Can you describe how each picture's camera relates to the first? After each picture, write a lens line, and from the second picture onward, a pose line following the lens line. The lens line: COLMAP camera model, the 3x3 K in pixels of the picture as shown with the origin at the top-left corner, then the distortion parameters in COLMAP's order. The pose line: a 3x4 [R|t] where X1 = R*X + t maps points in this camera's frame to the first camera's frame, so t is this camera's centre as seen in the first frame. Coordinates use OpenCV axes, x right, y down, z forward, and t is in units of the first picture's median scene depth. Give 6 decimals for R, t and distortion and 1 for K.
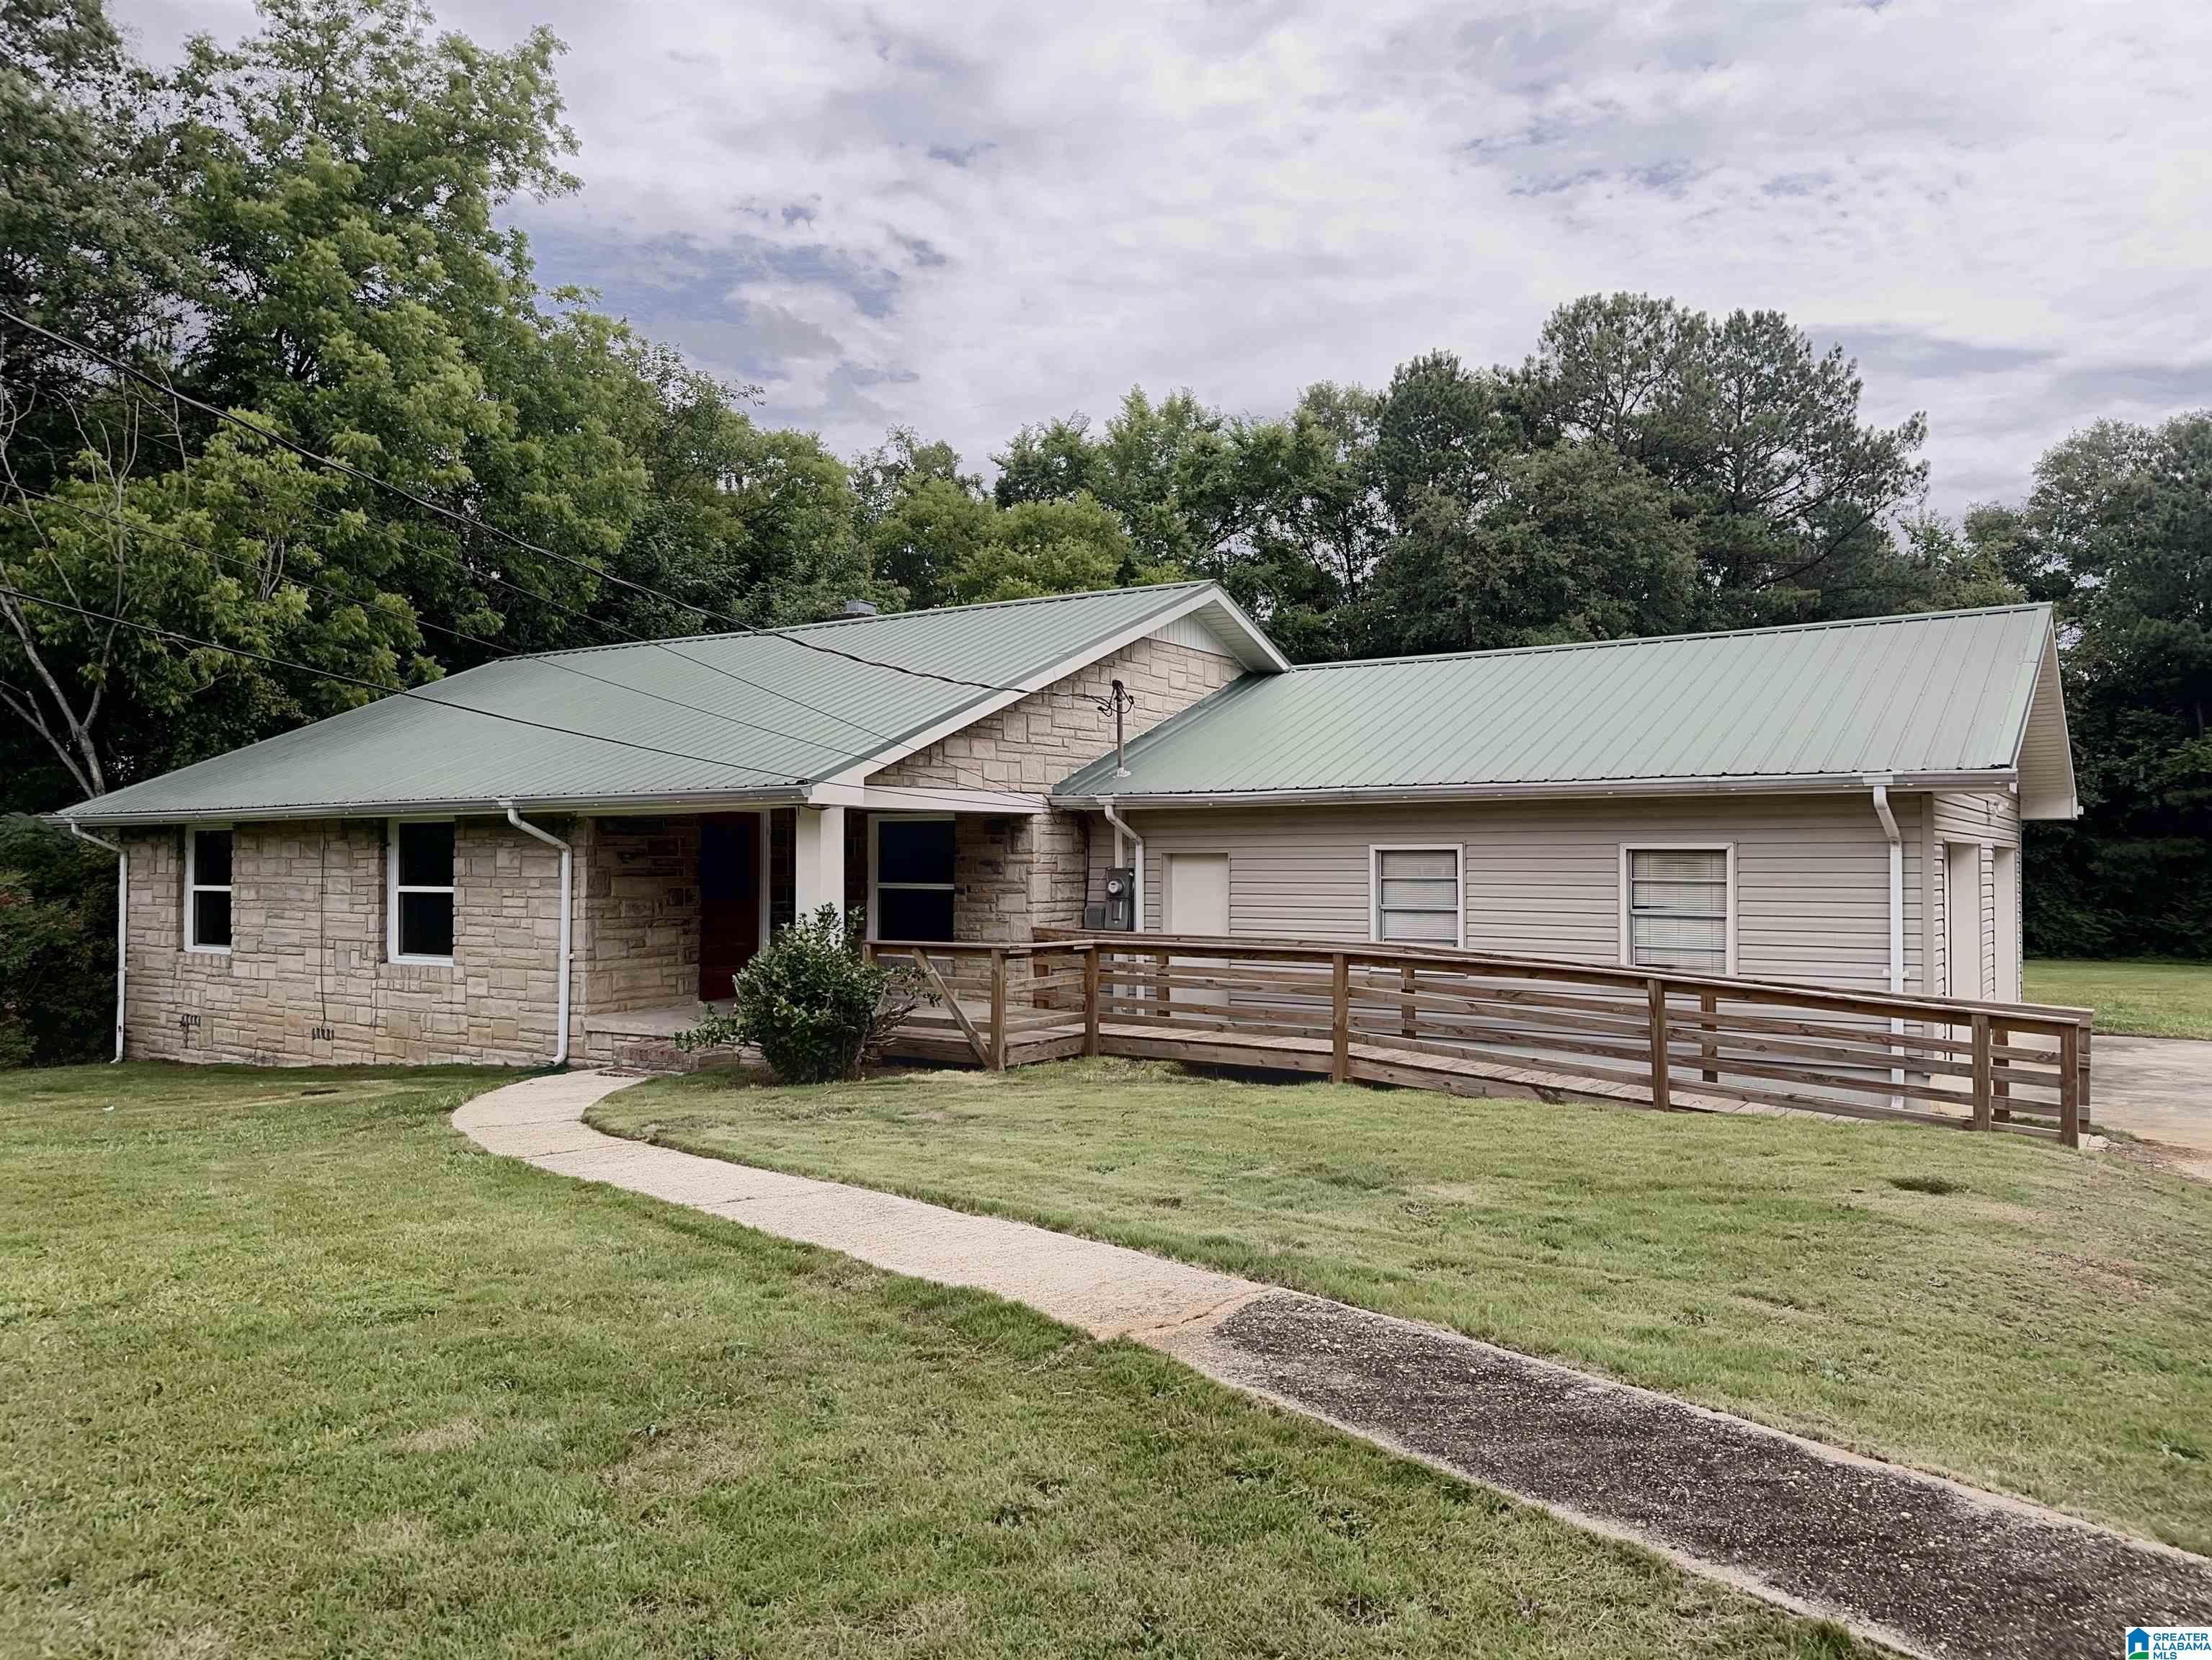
lens RADIAL K [[1553.4, 0, 1115.8], [0, 1553.4, 797.7], [0, 0, 1]] dist [0.116663, -0.125208]
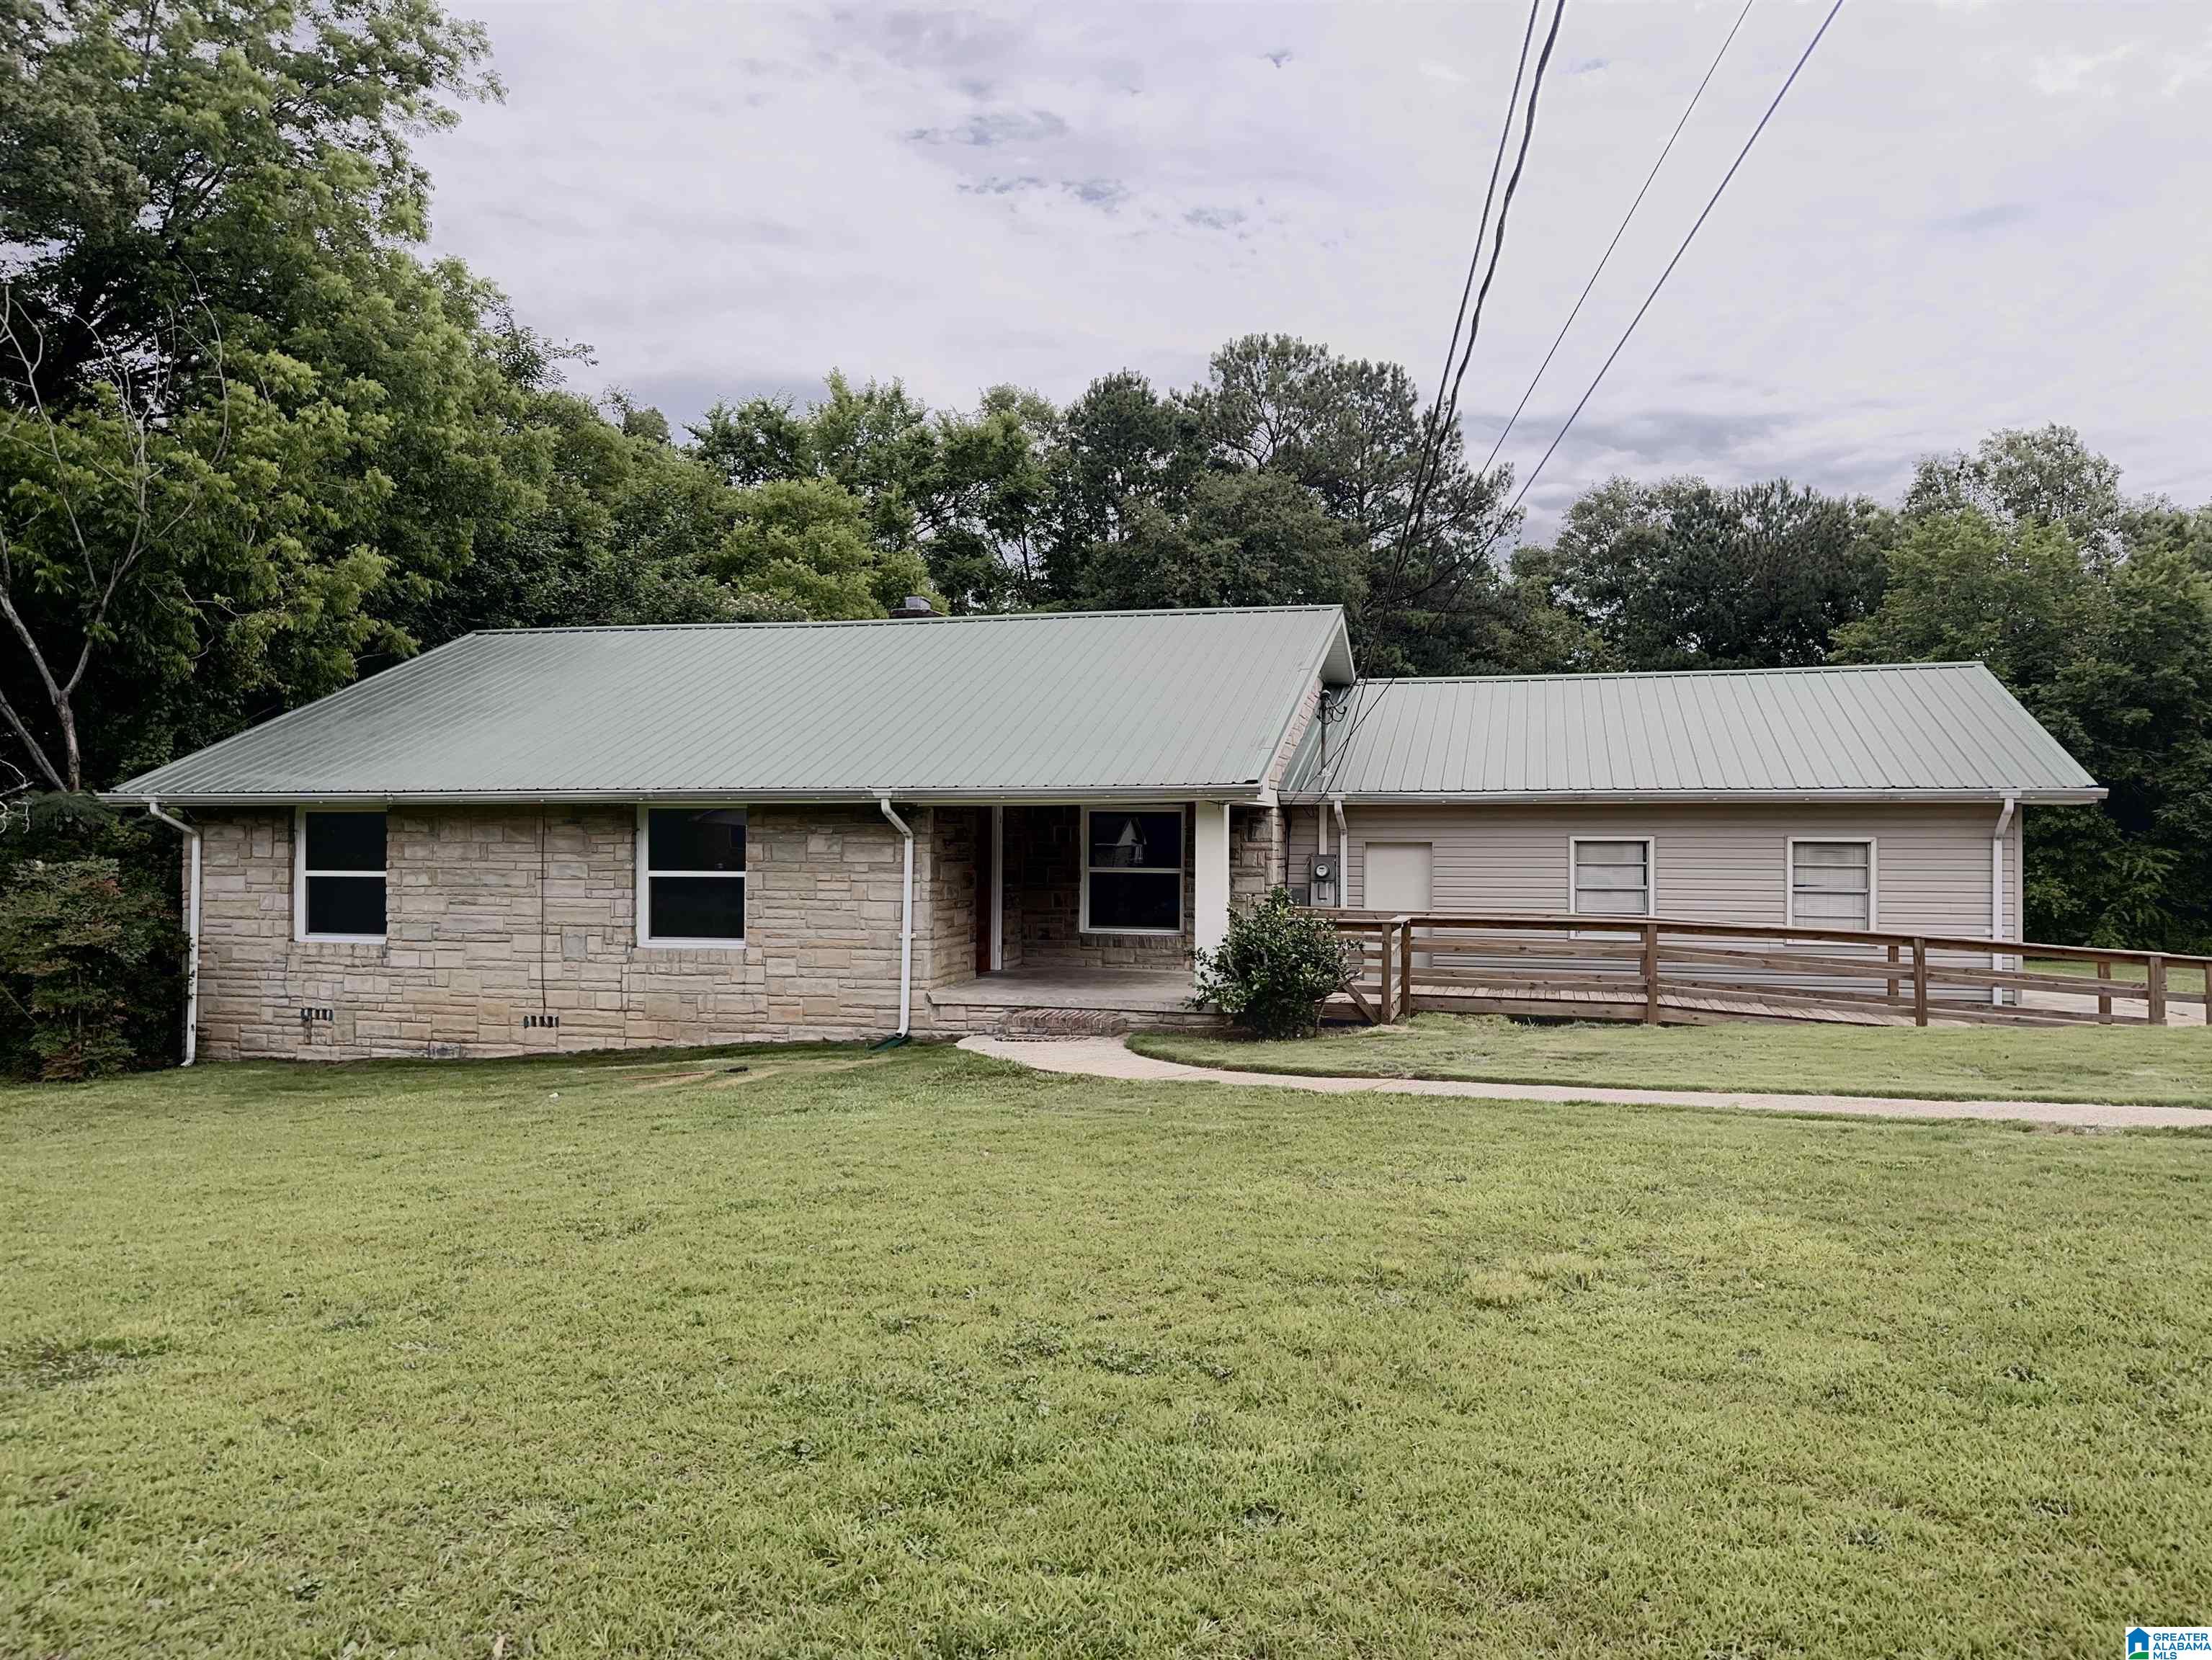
lens RADIAL K [[1553.4, 0, 1115.8], [0, 1553.4, 797.7], [0, 0, 1]] dist [0.116663, -0.125208]
pose [[0.941580, 0.012543, 0.336556, -0.498209], [-0.016985, 0.999803, 0.010256, -0.005792], [-0.336361, -0.015374, 0.941608, -0.037315]]
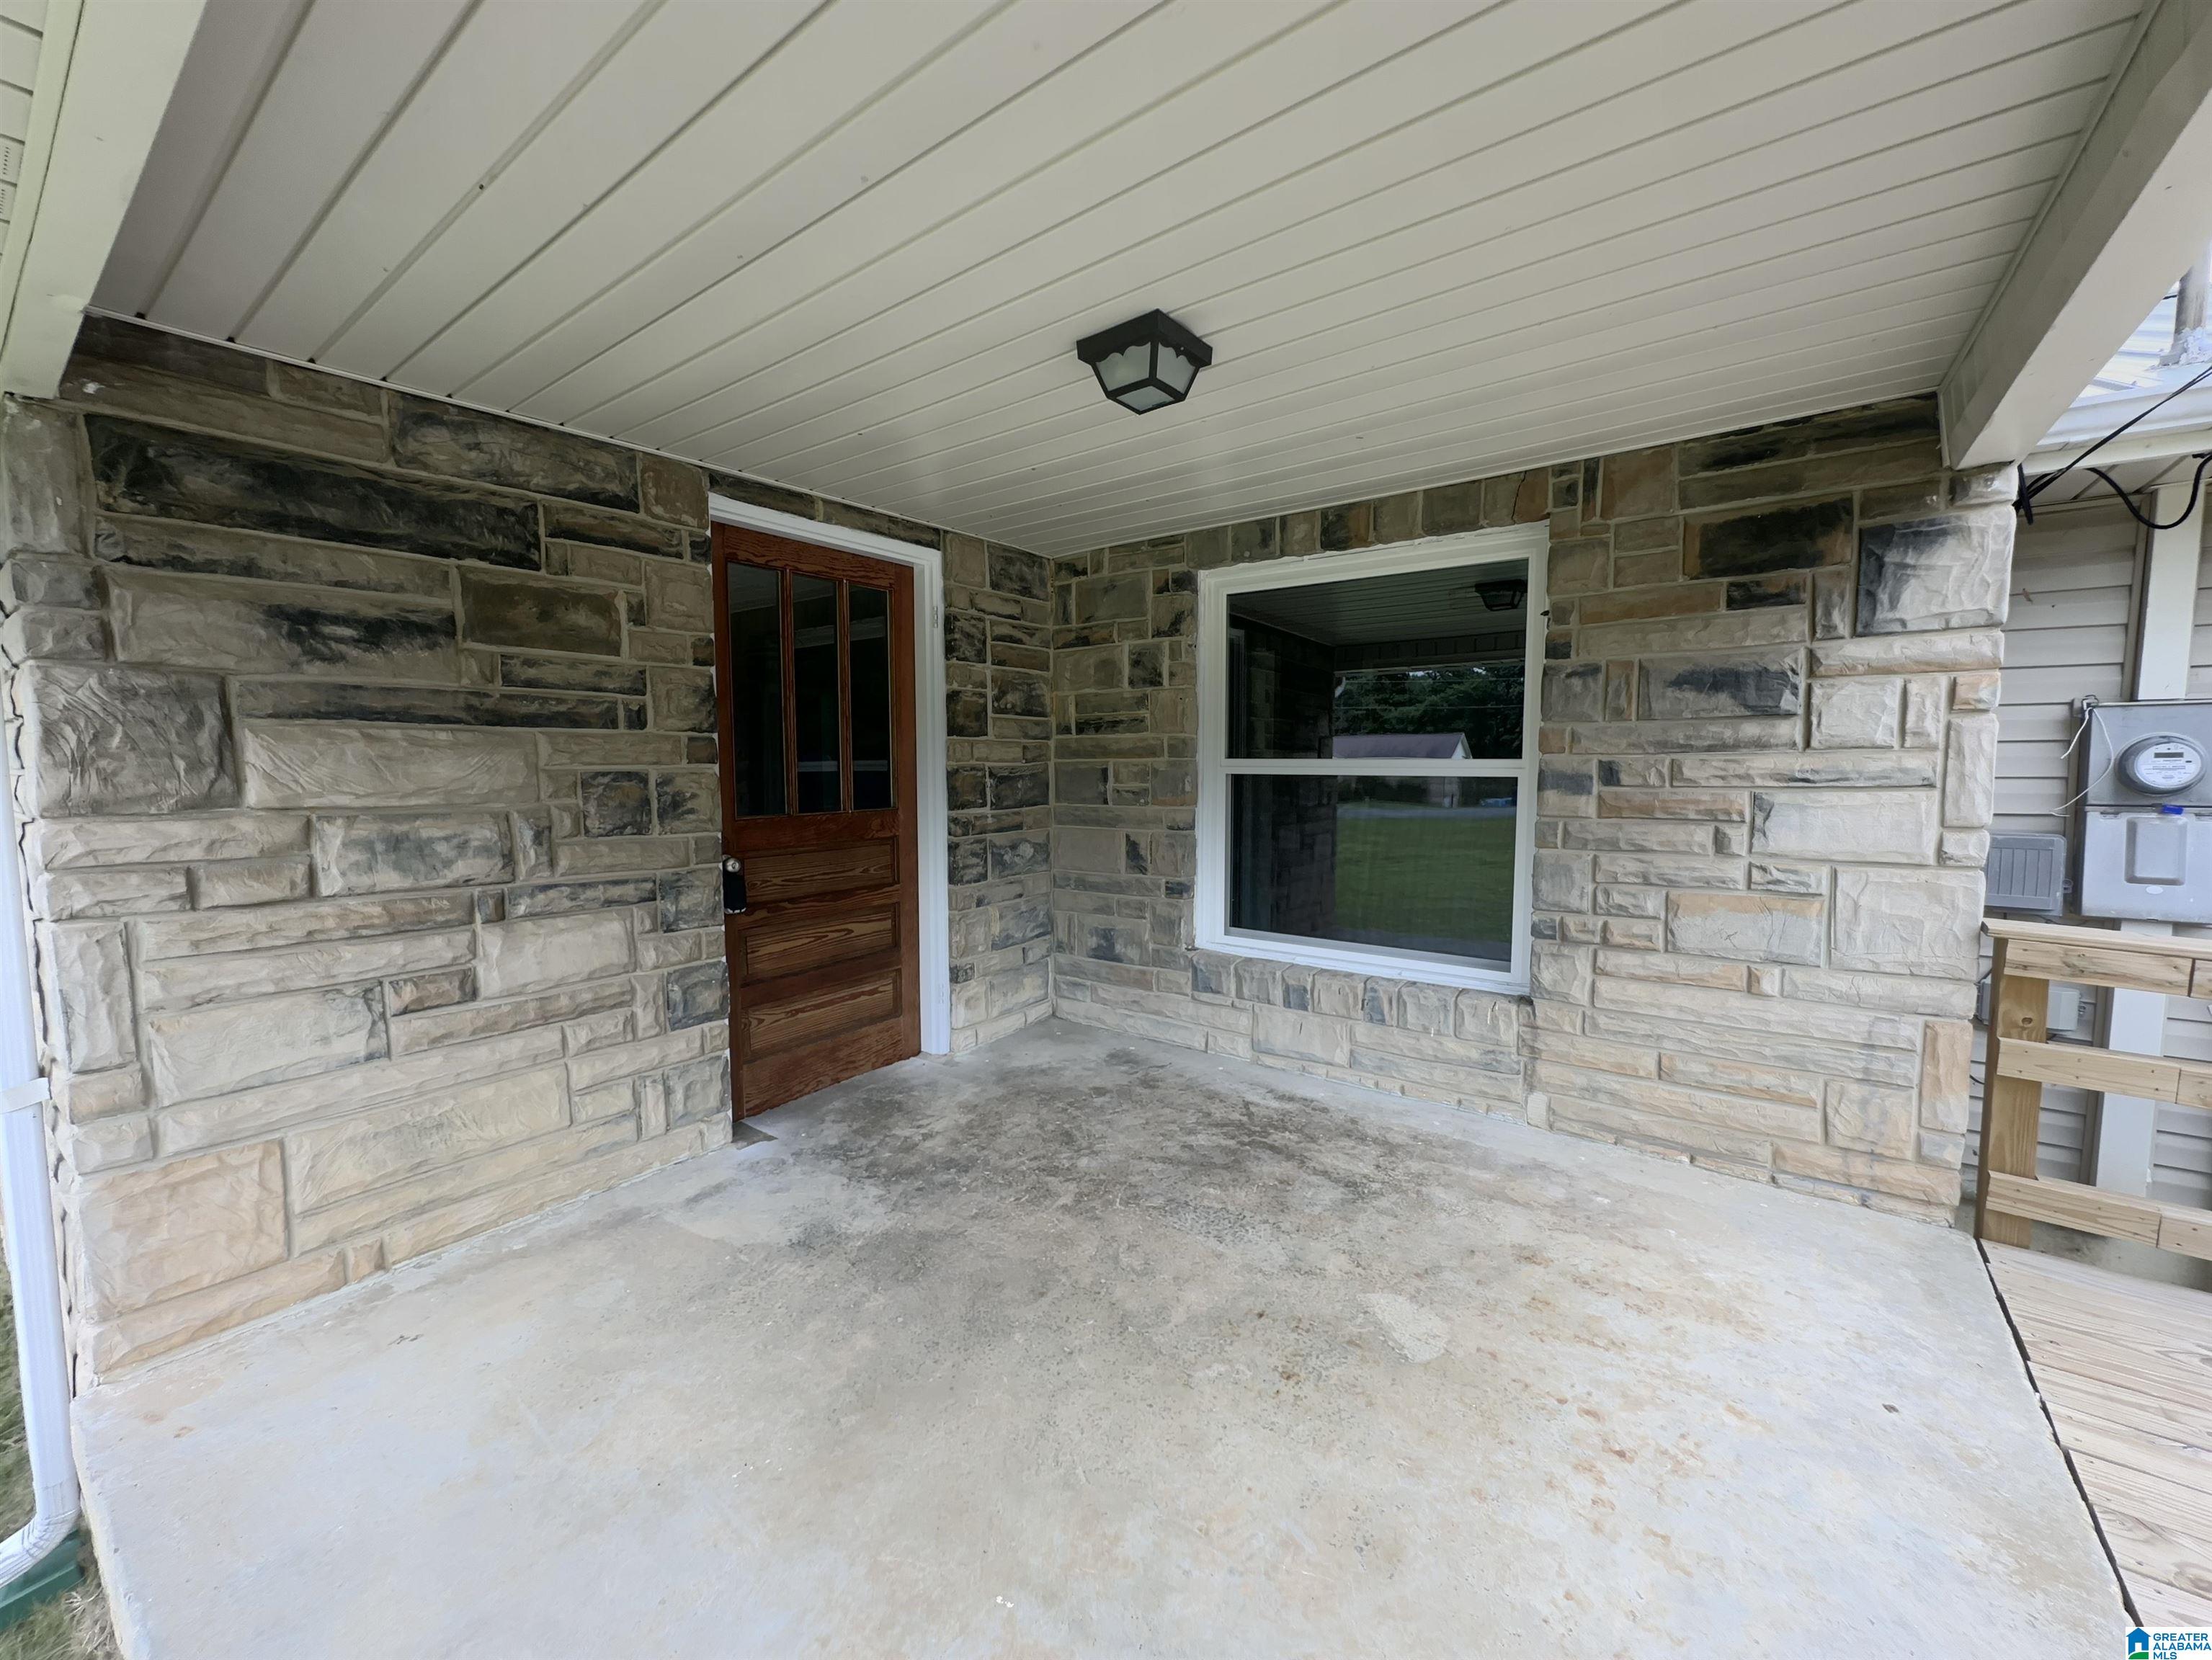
lens RADIAL K [[898.4, 0, 1102.2], [0, 898.4, 835.0], [0, 0, 1]] dist [-0.006380, -0.000209]
pose [[0.998786, -0.000392, -0.049260, -0.169852], [0.006291, 0.992797, 0.119643, 0.046036], [0.048858, -0.119808, 0.991594, 0.771733]]
